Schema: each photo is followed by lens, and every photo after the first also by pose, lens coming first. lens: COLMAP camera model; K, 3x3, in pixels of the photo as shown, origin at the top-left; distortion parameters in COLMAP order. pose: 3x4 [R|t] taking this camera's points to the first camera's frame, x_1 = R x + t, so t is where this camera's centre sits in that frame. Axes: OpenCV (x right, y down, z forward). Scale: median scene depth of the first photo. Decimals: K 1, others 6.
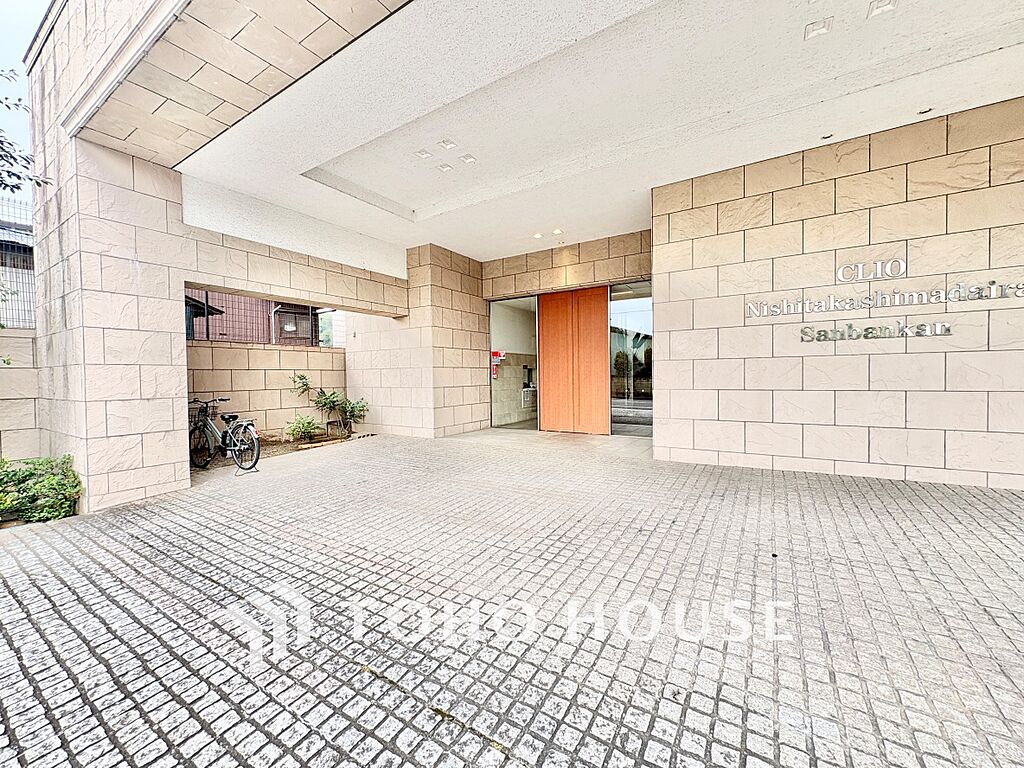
lens RADIAL K [[409.2, 0, 513.1], [0, 409.2, 383.4], [0, 0, 1]] dist [0.000172, 0.000273]
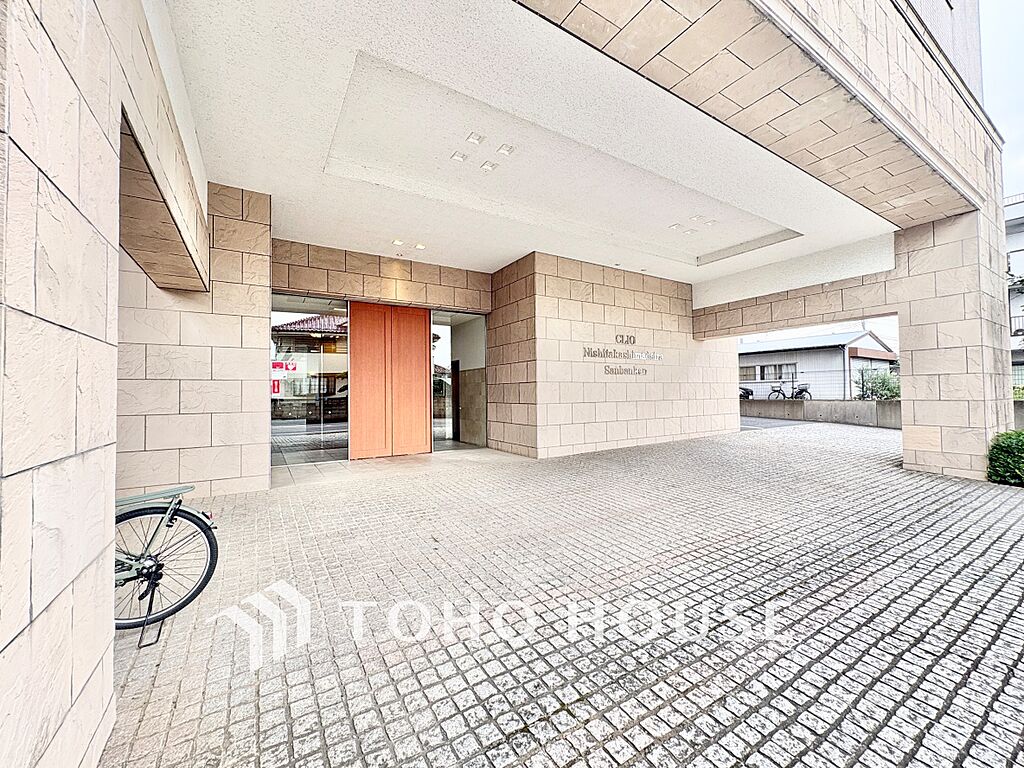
lens RADIAL K [[409.2, 0, 513.1], [0, 409.2, 383.4], [0, 0, 1]] dist [0.000172, 0.000273]
pose [[0.436340, 0.031829, 0.899219, -1.038453], [0.024707, 0.998573, -0.047335, 0.010434], [-0.899443, 0.042871, 0.434931, 0.612552]]
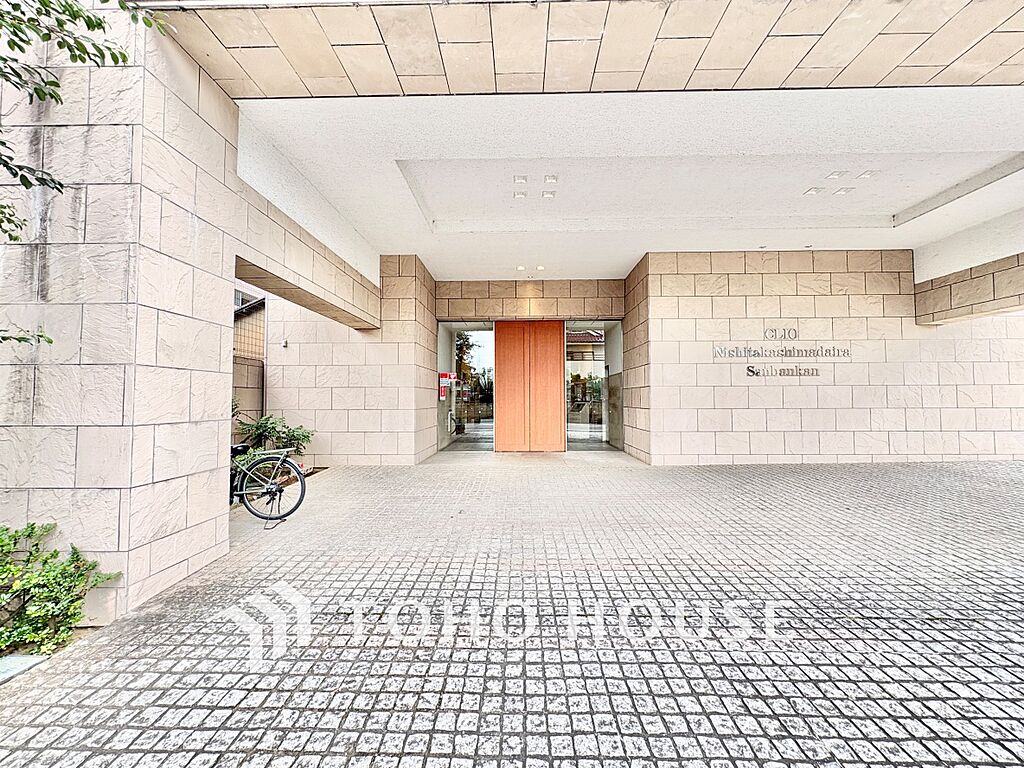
lens RADIAL K [[409.2, 0, 513.1], [0, 409.2, 383.4], [0, 0, 1]] dist [0.000172, 0.000273]
pose [[0.856138, 0.031750, 0.515771, -0.811371], [0.001723, 0.997930, -0.064291, 0.019786], [-0.516744, 0.055931, 0.854311, 0.172115]]
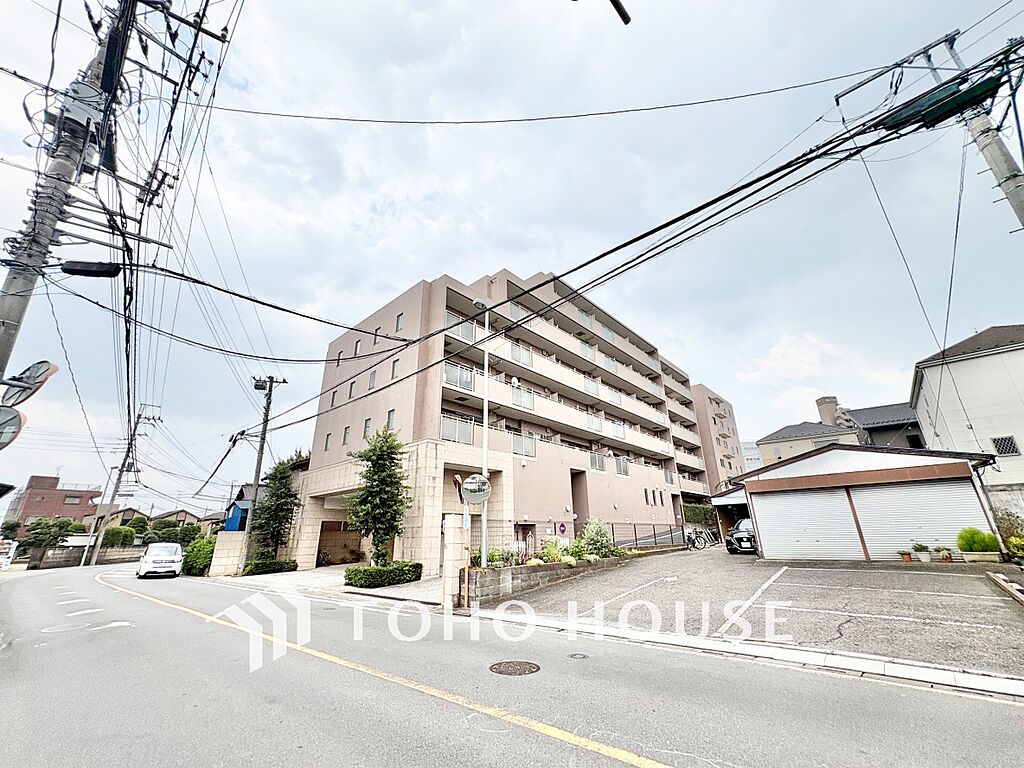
lens RADIAL K [[409.2, 0, 513.1], [0, 409.2, 383.4], [0, 0, 1]] dist [0.000172, 0.000273]
pose [[0.984252, -0.063945, -0.164802, 2.488708], [-0.001597, 0.929026, -0.370010, 0.025513], [0.176766, 0.364446, 0.914294, -3.869250]]
